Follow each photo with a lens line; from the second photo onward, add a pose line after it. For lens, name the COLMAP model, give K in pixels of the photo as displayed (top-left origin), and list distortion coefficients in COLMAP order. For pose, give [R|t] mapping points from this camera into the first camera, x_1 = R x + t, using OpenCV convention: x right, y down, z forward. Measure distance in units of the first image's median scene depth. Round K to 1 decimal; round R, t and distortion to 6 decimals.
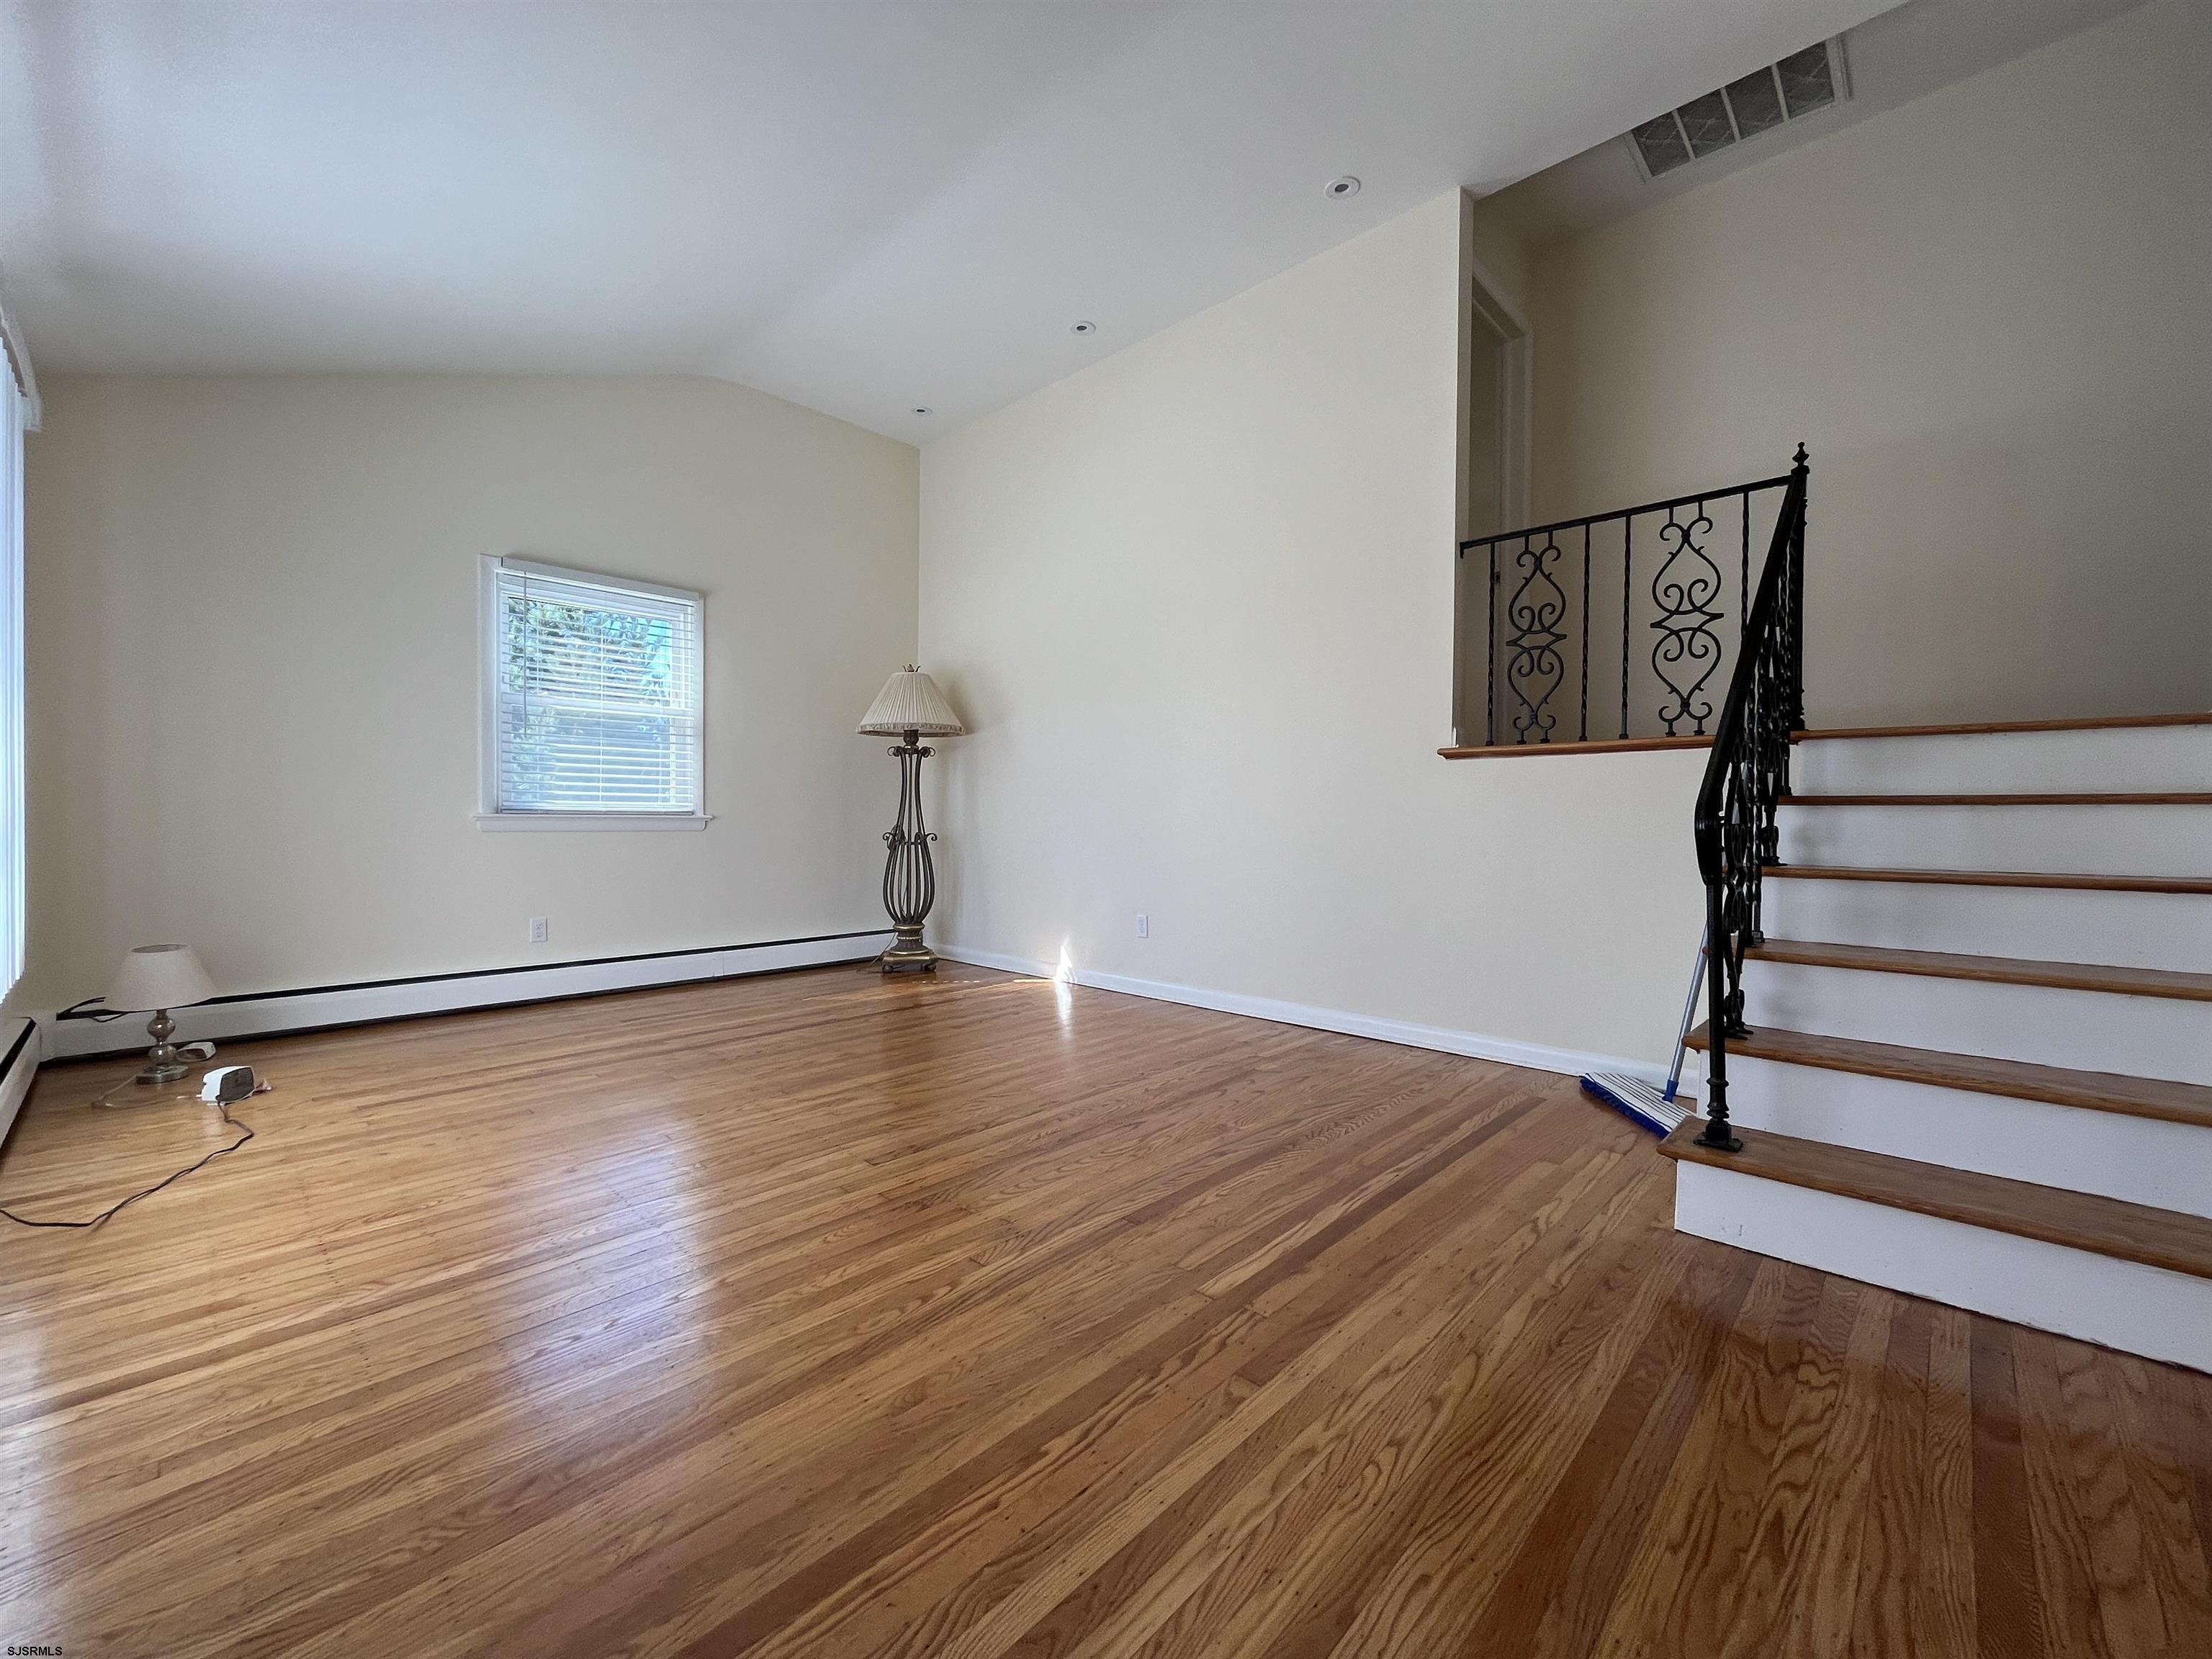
lens RADIAL K [[899.8, 0, 1101.2], [0, 899.8, 837.2], [0, 0, 1]] dist [-0.001735, -0.000271]
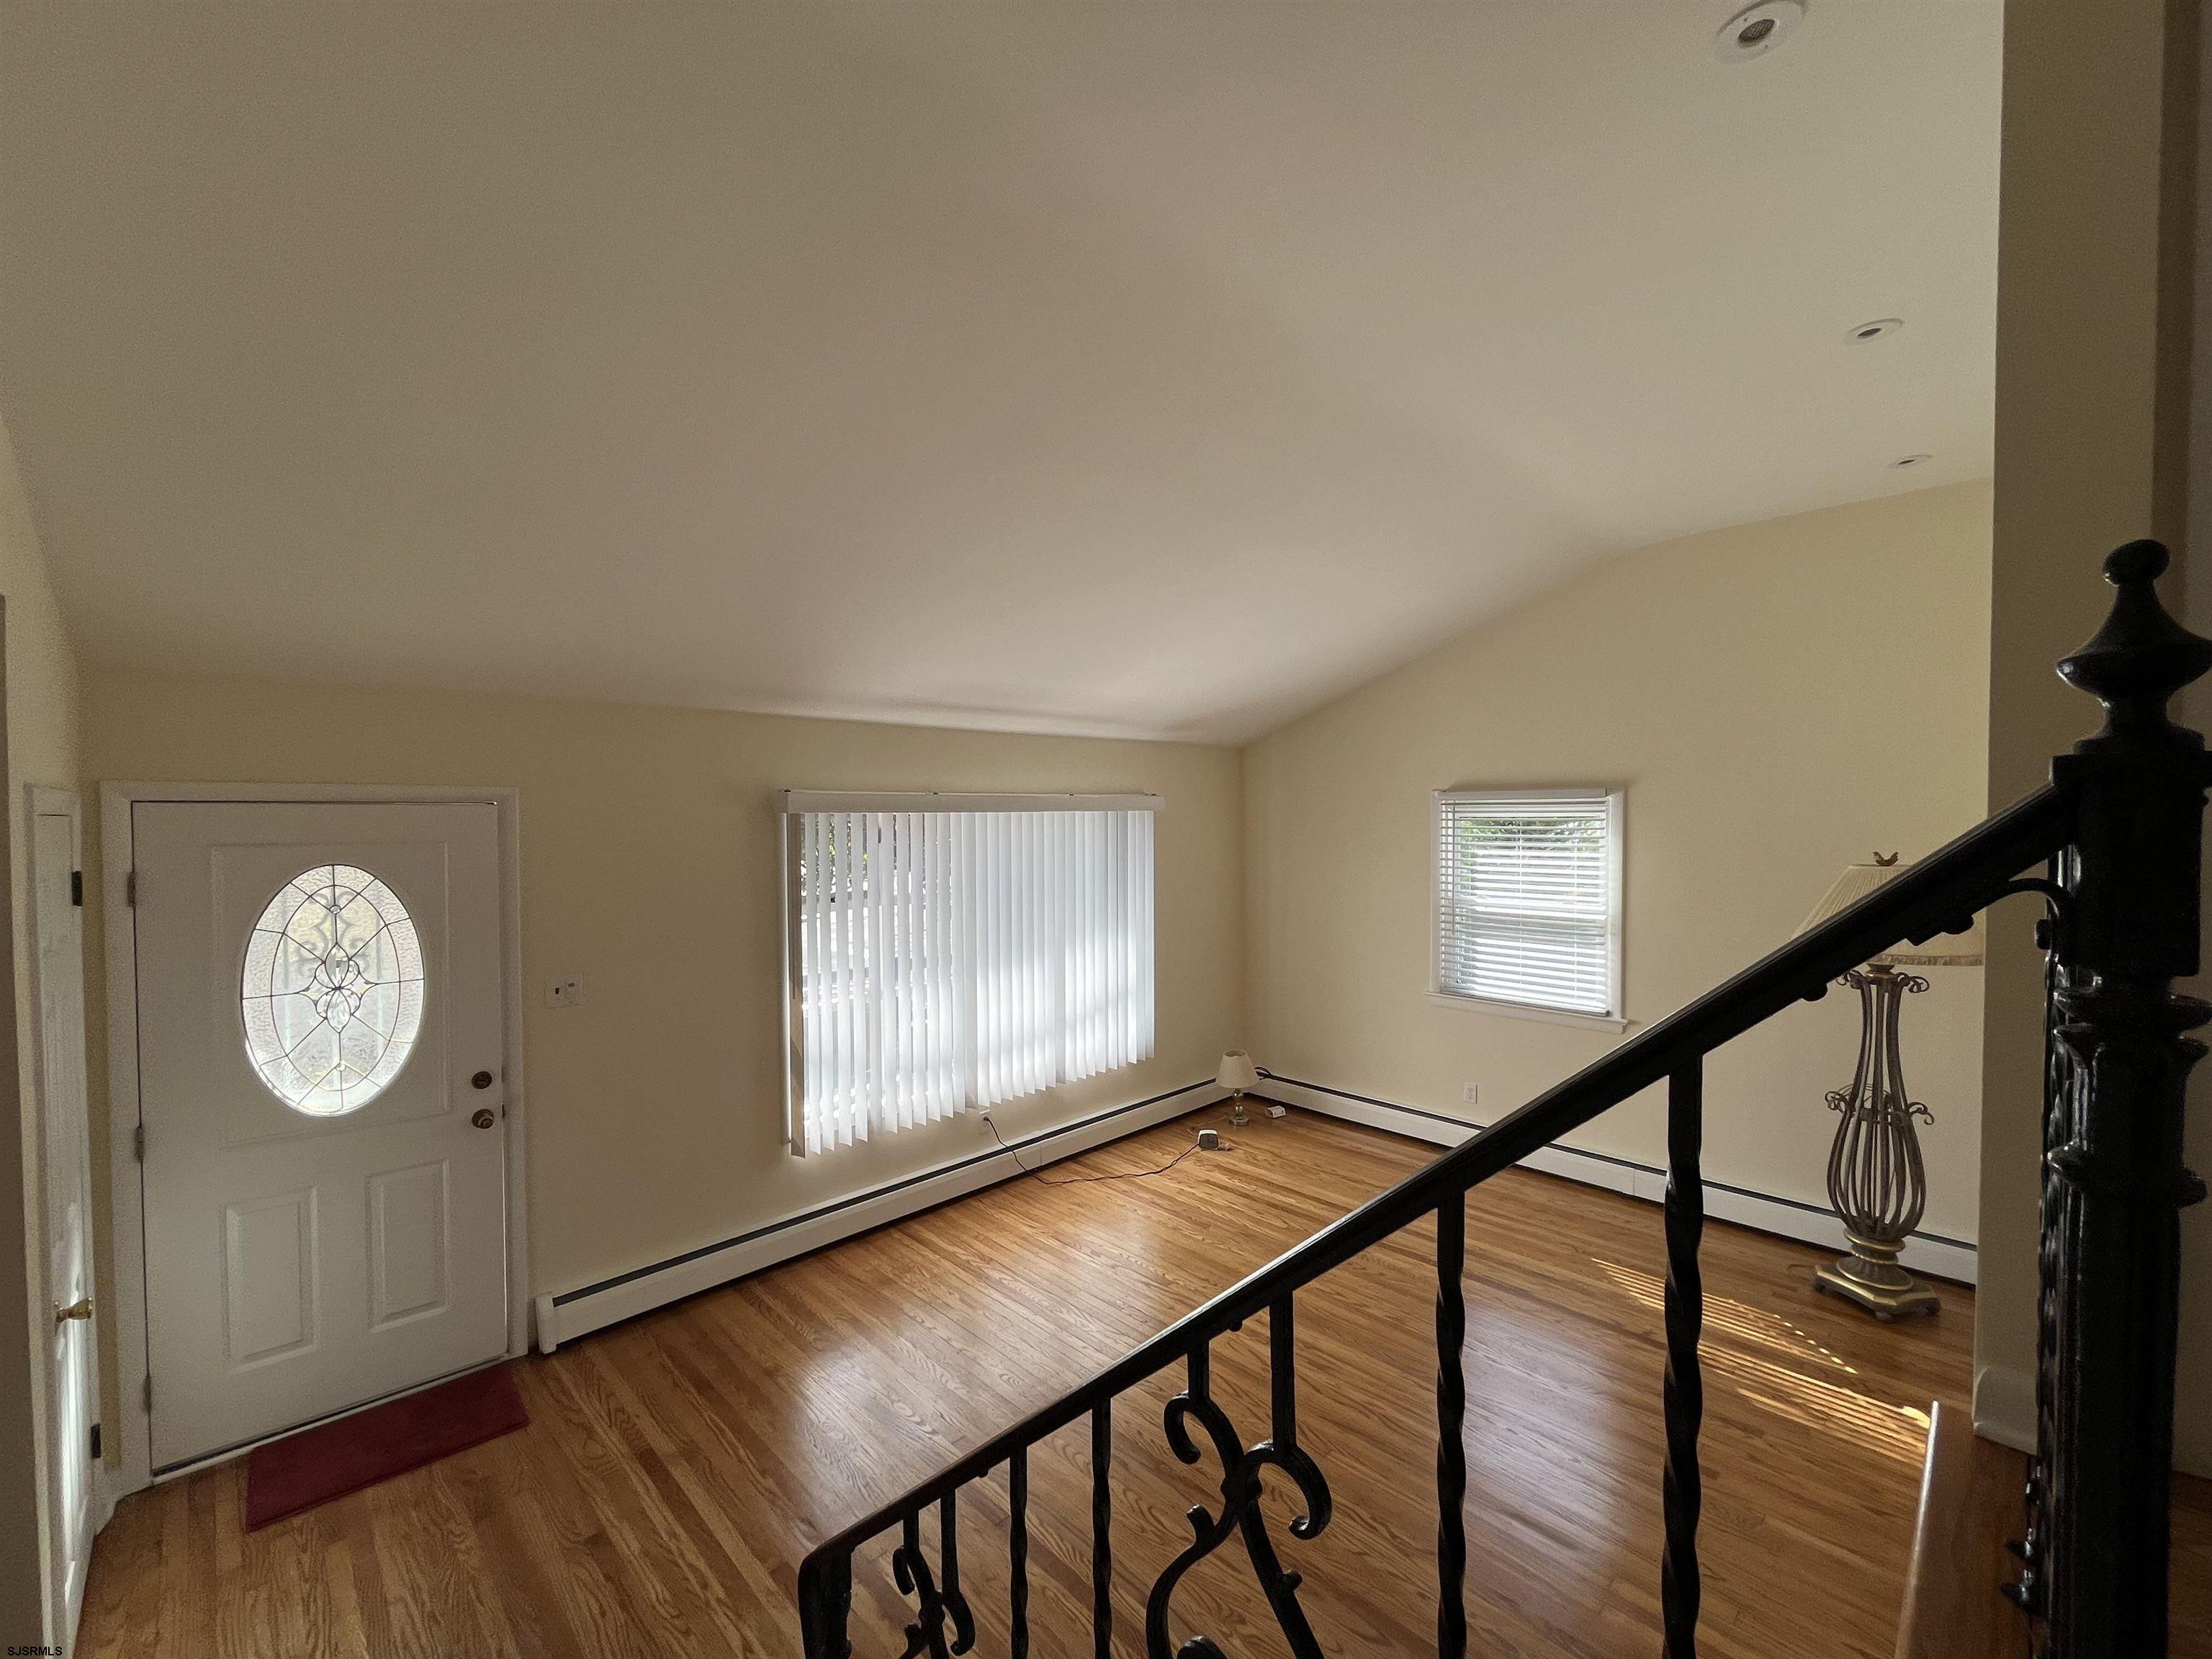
lens RADIAL K [[899.8, 0, 1101.2], [0, 899.8, 837.2], [0, 0, 1]] dist [-0.001735, -0.000271]
pose [[-0.042833, 0.021436, -0.998852, 0.911307], [-0.014764, 0.999647, 0.022087, -0.399335], [0.998973, 0.015693, -0.042502, 0.860216]]
